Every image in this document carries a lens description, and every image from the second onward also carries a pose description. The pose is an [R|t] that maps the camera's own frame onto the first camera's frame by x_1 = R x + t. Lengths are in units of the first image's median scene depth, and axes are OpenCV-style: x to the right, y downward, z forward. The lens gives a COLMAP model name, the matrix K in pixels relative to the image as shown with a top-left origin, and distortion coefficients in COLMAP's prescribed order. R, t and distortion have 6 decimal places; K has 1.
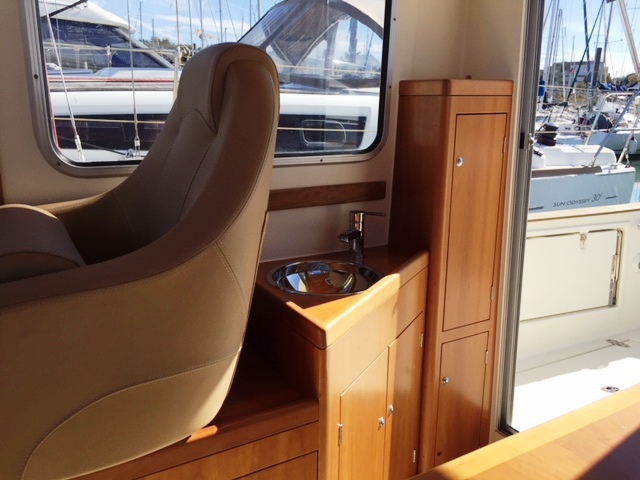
lens RADIAL K [[558.8, 0, 328.2], [0, 558.8, 246.4], [0, 0, 1]] dist [0.058612, 0.000093]
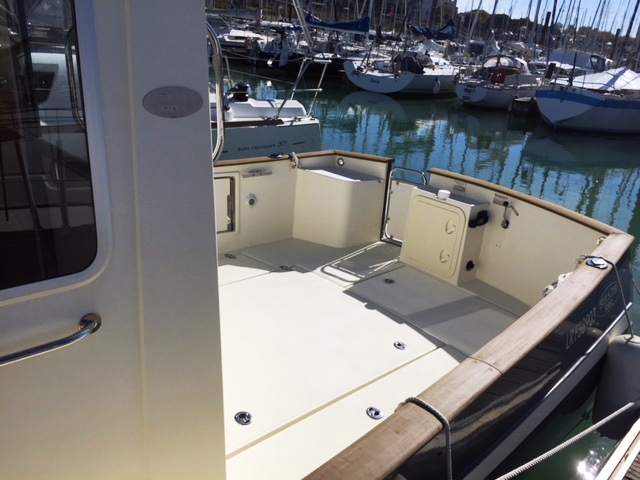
lens RADIAL K [[550.4, 0, 320.0], [0, 550.4, 240.0], [0, 0, 1]] dist [0.056133, -0.080766]
pose [[0.975299, -0.019268, 0.220046, 0.764314], [-0.008371, 0.992249, 0.123985, -0.085930], [-0.220730, -0.122764, 0.967578, -0.747695]]
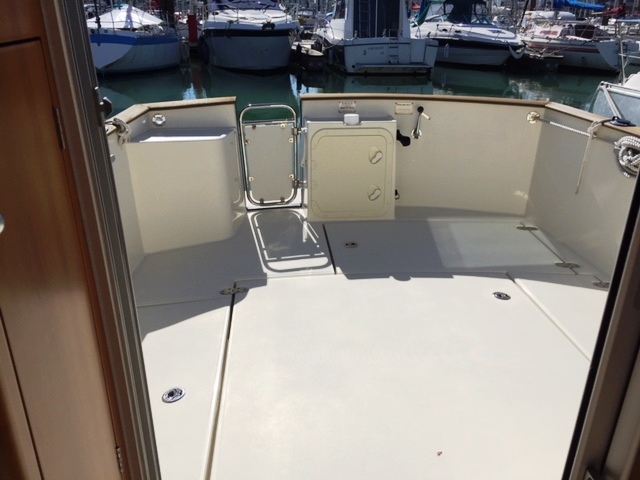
lens RADIAL K [[559.3, 0, 320.6], [0, 559.3, 228.3], [0, 0, 1]] dist [0.109150, -0.189837]
pose [[0.441810, -0.341859, 0.829419, 0.038405], [0.226409, 0.937109, 0.265643, -0.175309], [-0.868069, 0.070424, 0.491424, 0.642113]]
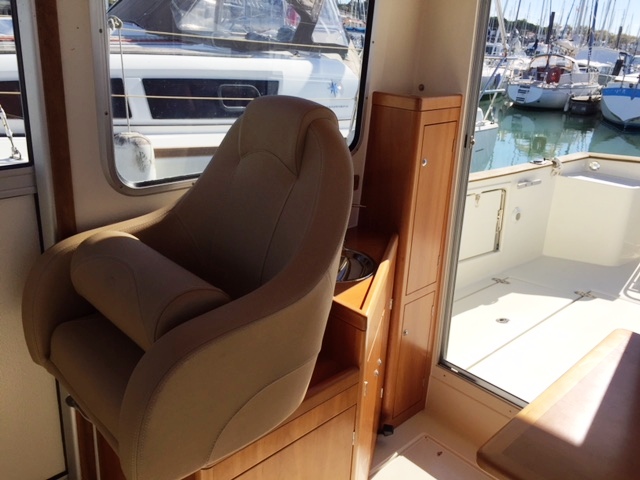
lens RADIAL K [[550.4, 0, 320.0], [0, 550.4, 240.0], [0, 0, 1]] dist [0.056133, -0.080766]
pose [[0.974657, -0.049292, 0.218208, -0.243310], [0.025907, 0.993730, 0.108763, -0.109357], [-0.222201, -0.100354, 0.969823, -0.136141]]
